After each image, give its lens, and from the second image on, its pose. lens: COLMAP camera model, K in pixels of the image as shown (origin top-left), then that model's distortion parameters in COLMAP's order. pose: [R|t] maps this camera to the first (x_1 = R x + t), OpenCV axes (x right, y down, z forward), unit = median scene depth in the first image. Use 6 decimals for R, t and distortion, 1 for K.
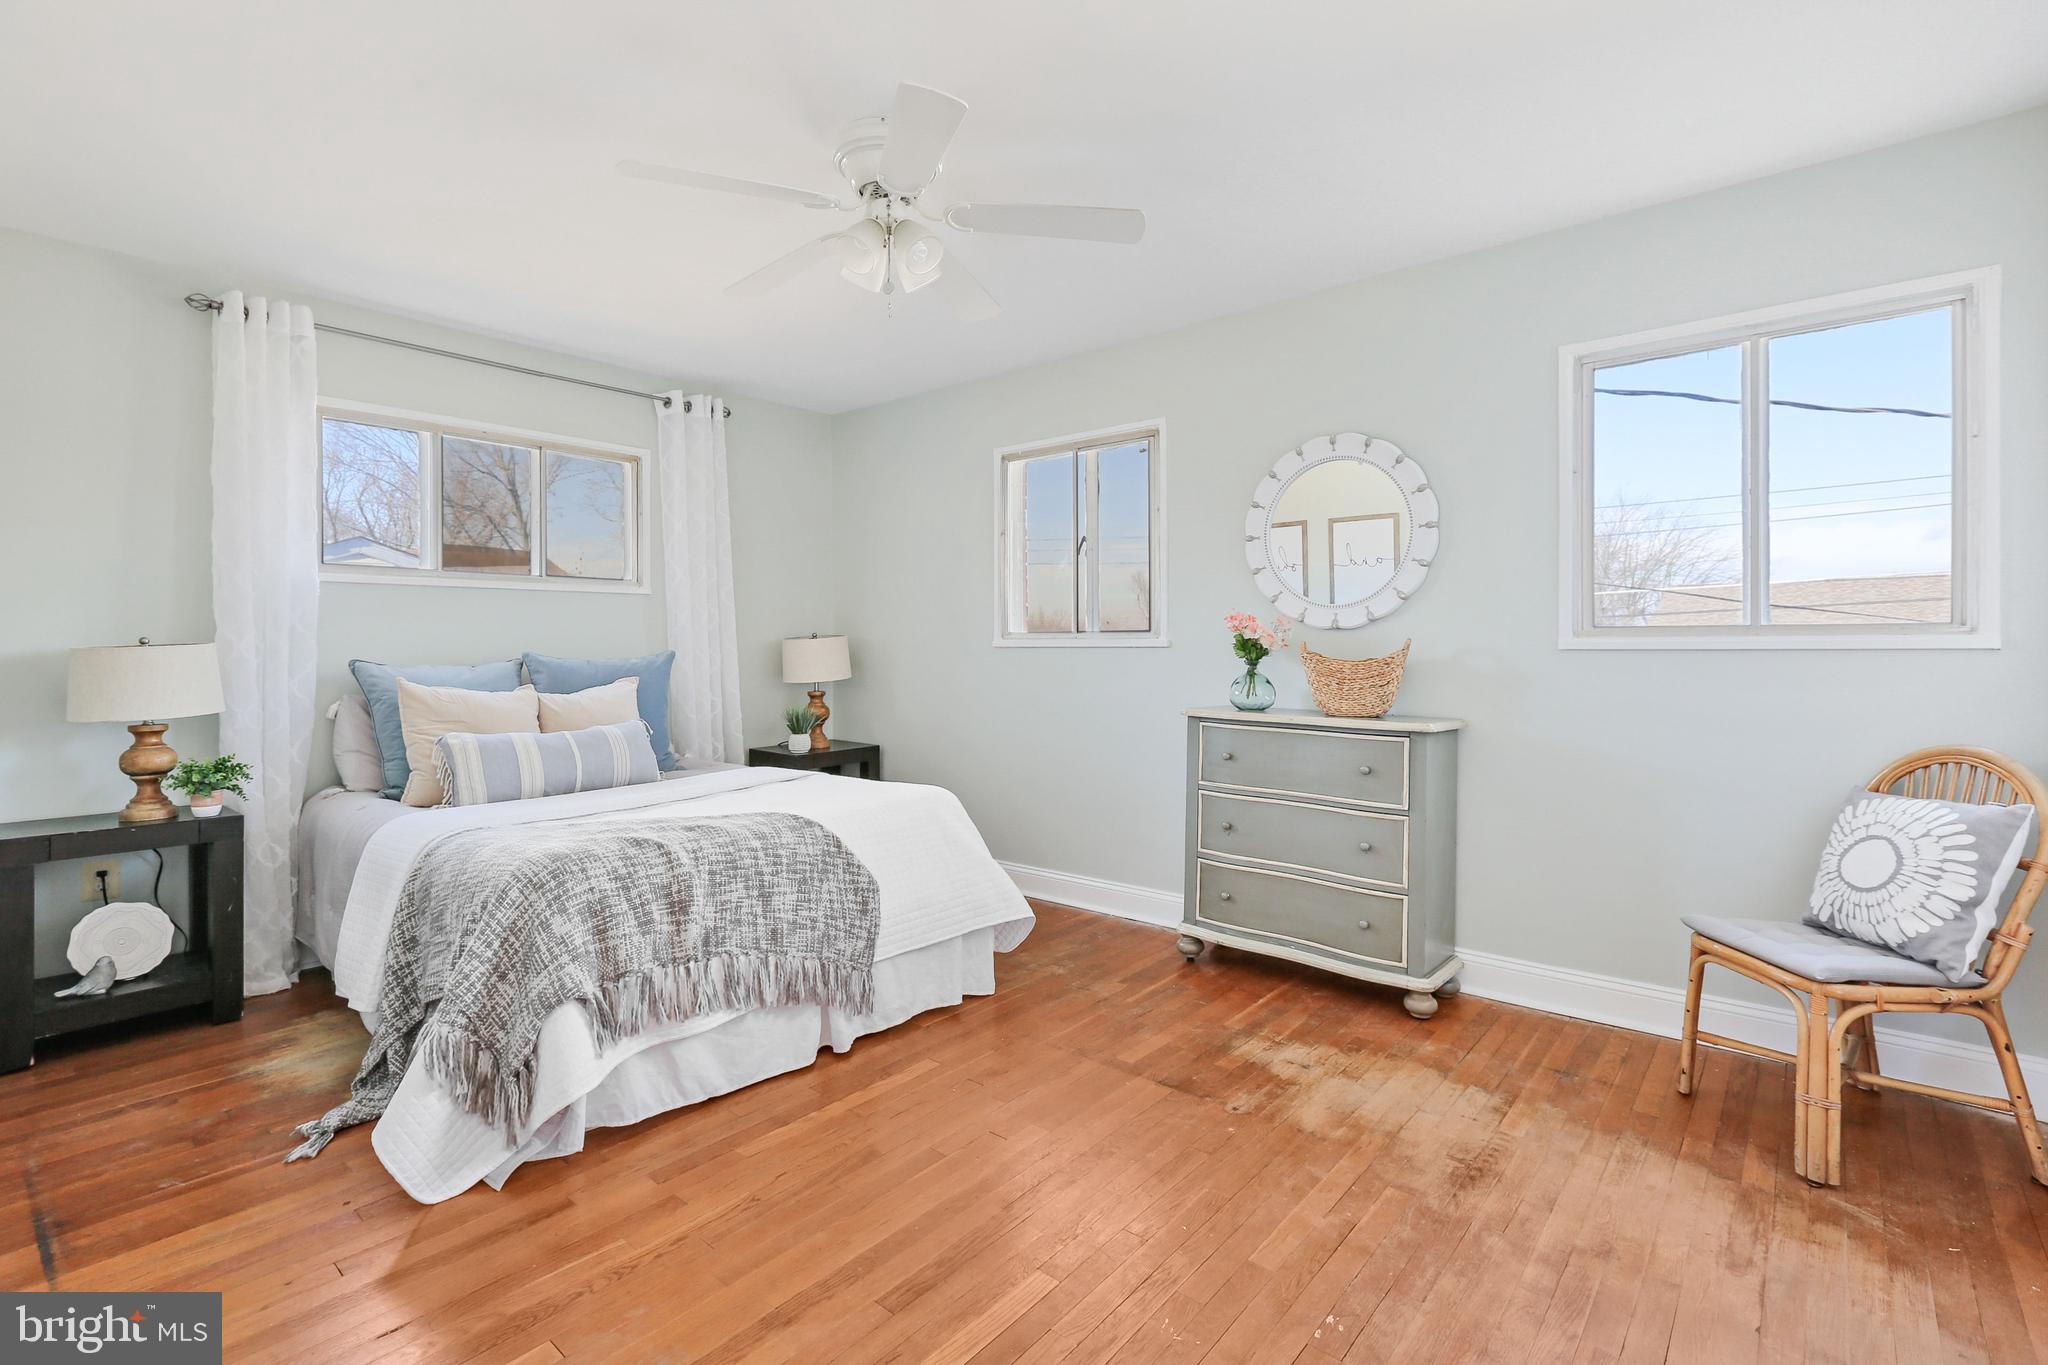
lens RADIAL K [[939.1, 0, 1024.8], [0, 939.1, 661.7], [0, 0, 1]] dist [0.000721, 0.000084]
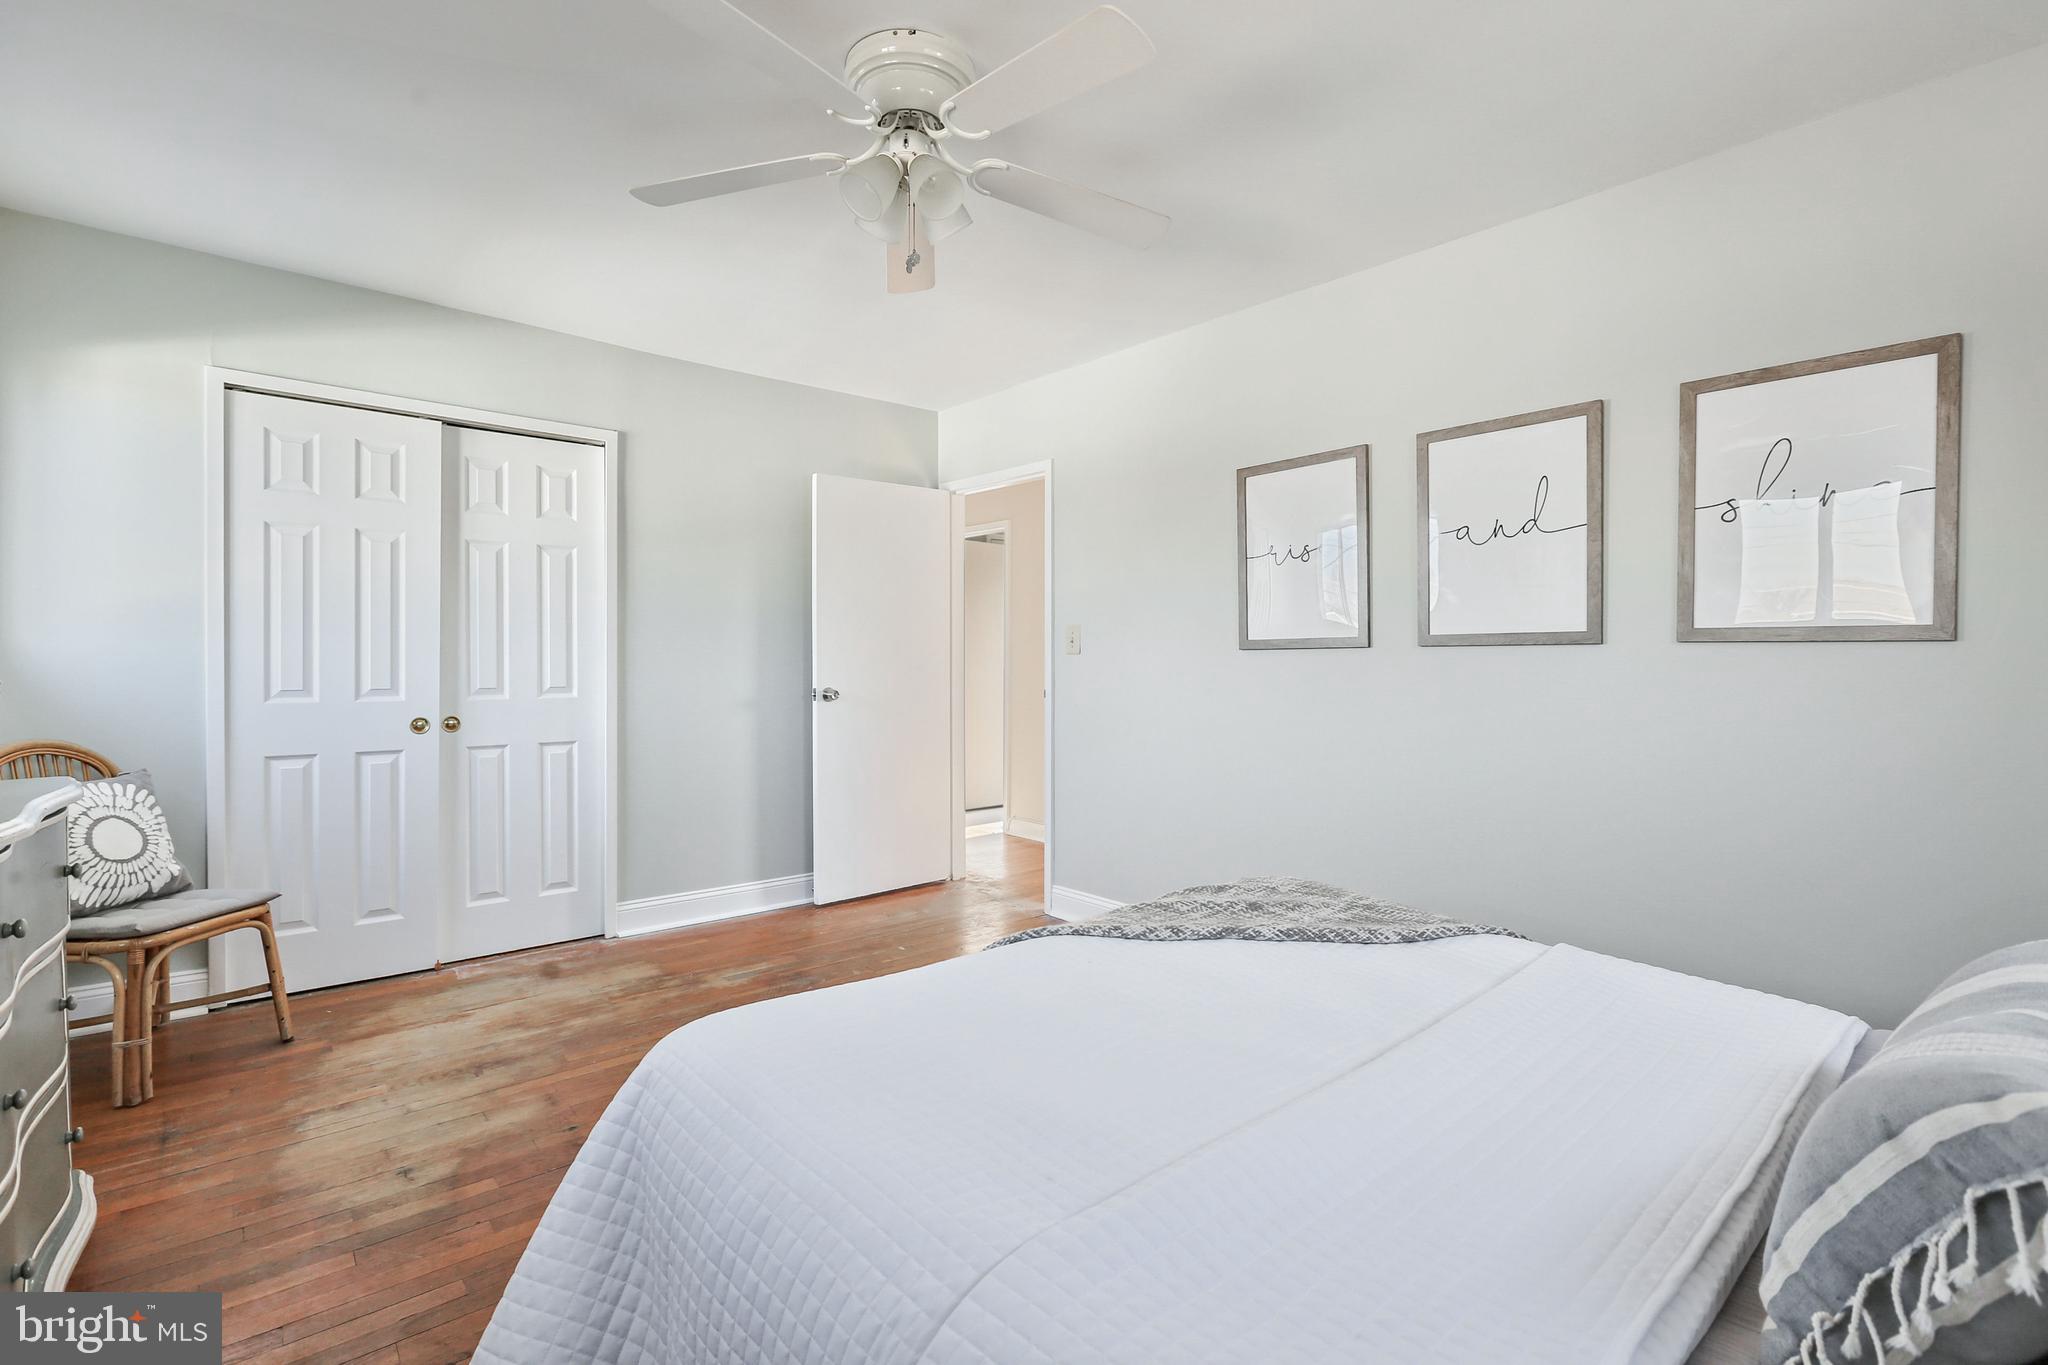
lens RADIAL K [[939.1, 0, 1024.8], [0, 939.1, 661.7], [0, 0, 1]] dist [0.000721, 0.000084]
pose [[-0.990069, 0.000725, 0.140583, -0.414575], [0.002108, 0.999951, 0.009693, -0.018733], [-0.140569, 0.009893, -0.990021, 2.080063]]
